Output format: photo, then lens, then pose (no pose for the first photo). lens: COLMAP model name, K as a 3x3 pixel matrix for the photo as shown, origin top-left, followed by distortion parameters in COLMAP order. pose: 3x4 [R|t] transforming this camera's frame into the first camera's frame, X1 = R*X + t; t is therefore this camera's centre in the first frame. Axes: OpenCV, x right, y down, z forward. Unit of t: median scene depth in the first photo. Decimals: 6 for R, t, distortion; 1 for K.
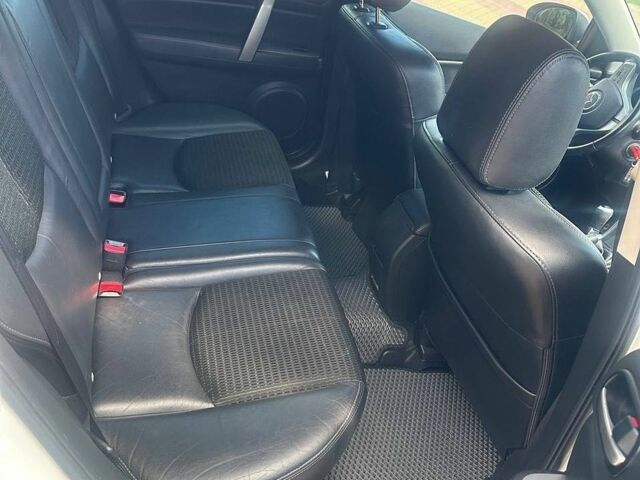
lens RADIAL K [[586.3, 0, 320.0], [0, 586.3, 240.0], [0, 0, 1]] dist [0.144394, -0.396993]
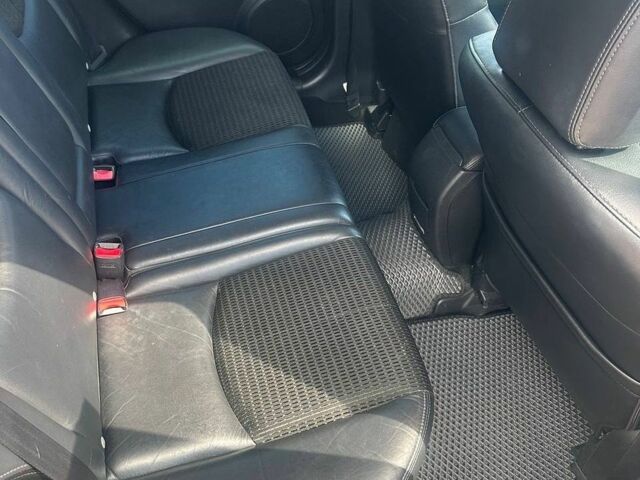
lens RADIAL K [[586.3, 0, 320.0], [0, 586.3, 240.0], [0, 0, 1]] dist [0.144394, -0.396993]
pose [[0.989600, -0.128666, -0.064324, 0.003264], [0.139020, 0.970327, 0.197837, -0.104745], [0.036961, -0.204722, 0.978122, 0.166360]]
